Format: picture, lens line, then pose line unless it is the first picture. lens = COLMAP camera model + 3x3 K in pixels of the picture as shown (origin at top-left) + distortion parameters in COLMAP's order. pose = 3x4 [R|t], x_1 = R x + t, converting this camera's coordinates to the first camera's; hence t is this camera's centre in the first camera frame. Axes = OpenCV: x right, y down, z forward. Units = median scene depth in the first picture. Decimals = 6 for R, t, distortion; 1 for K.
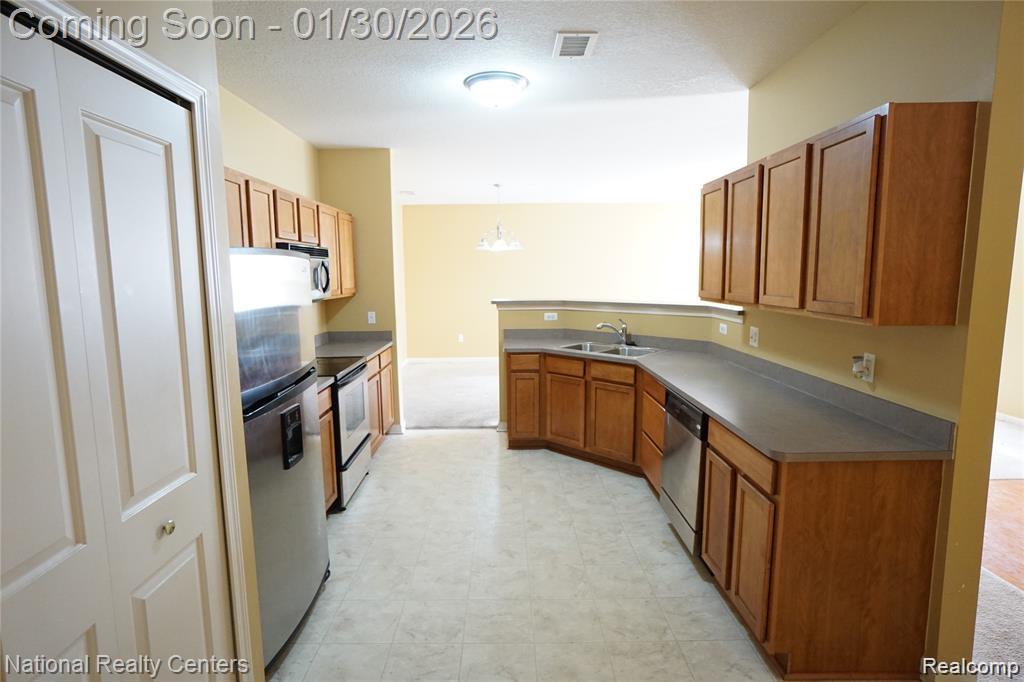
lens RADIAL K [[516.2, 0, 512.0], [0, 516.2, 341.0], [0, 0, 1]] dist [-0.027700, 0.000050]
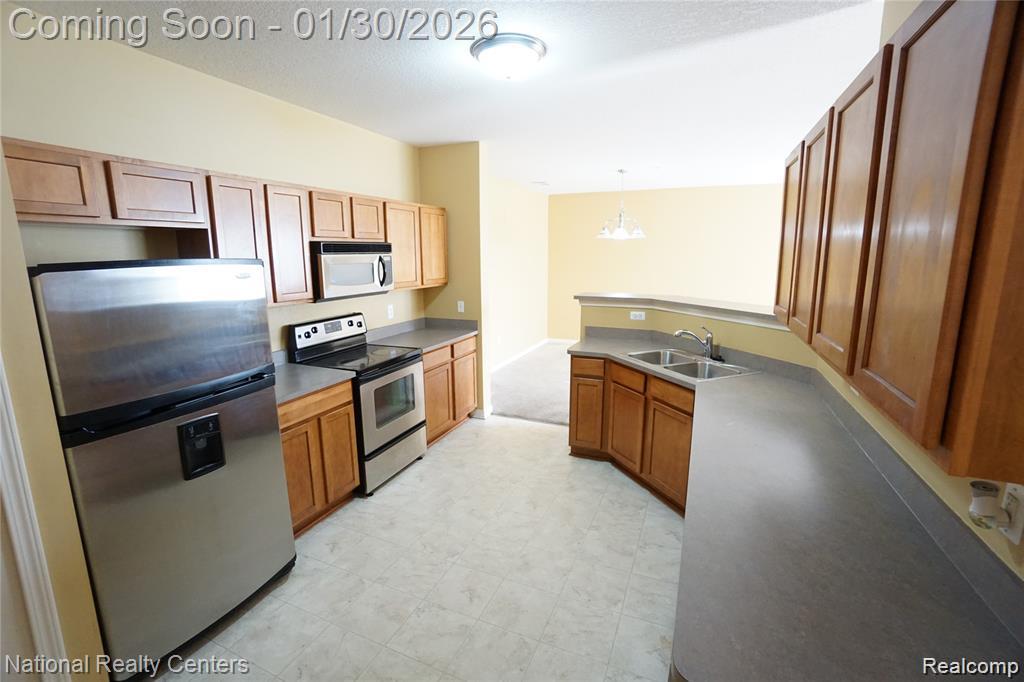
lens RADIAL K [[451.4, 0, 504.0], [0, 451.4, 335.6], [0, 0, 1]] dist [-0.067996, 0.026437]
pose [[0.913466, 0.077217, -0.399522, 0.201844], [-0.057345, 0.996460, 0.061475, -0.053769], [0.402855, -0.033245, 0.914660, 0.216806]]
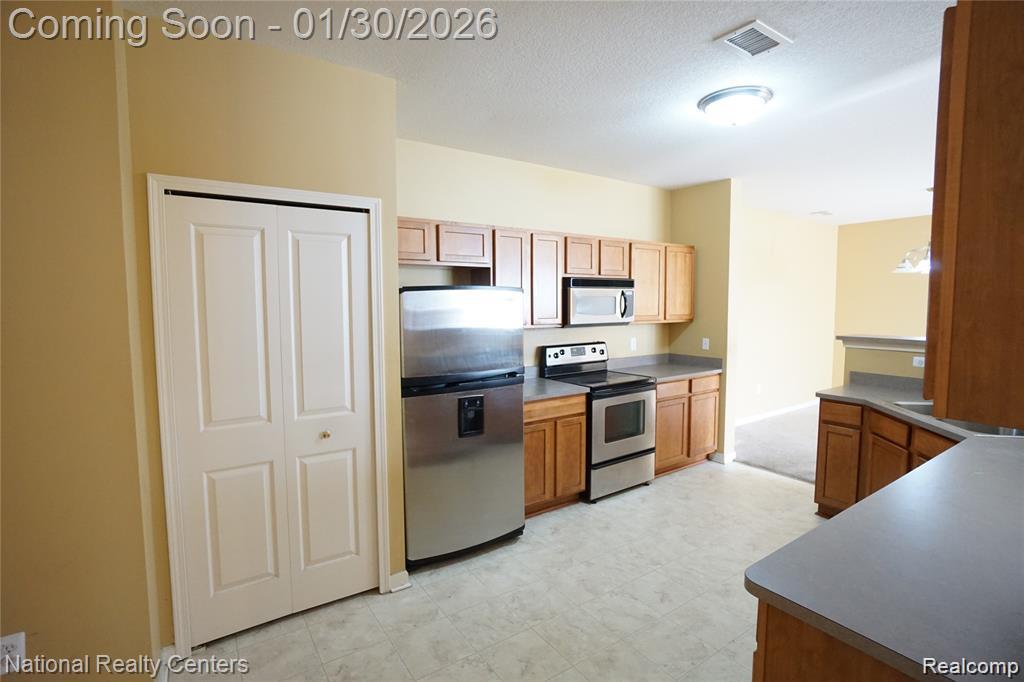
lens RADIAL K [[483.4, 0, 507.6], [0, 483.4, 337.3], [0, 0, 1]] dist [-0.048567, 0.017477]
pose [[0.561493, 0.071256, -0.824408, 0.333564], [-0.111656, 0.993698, 0.009841, -0.025891], [0.819914, 0.086525, 0.565910, 0.143823]]
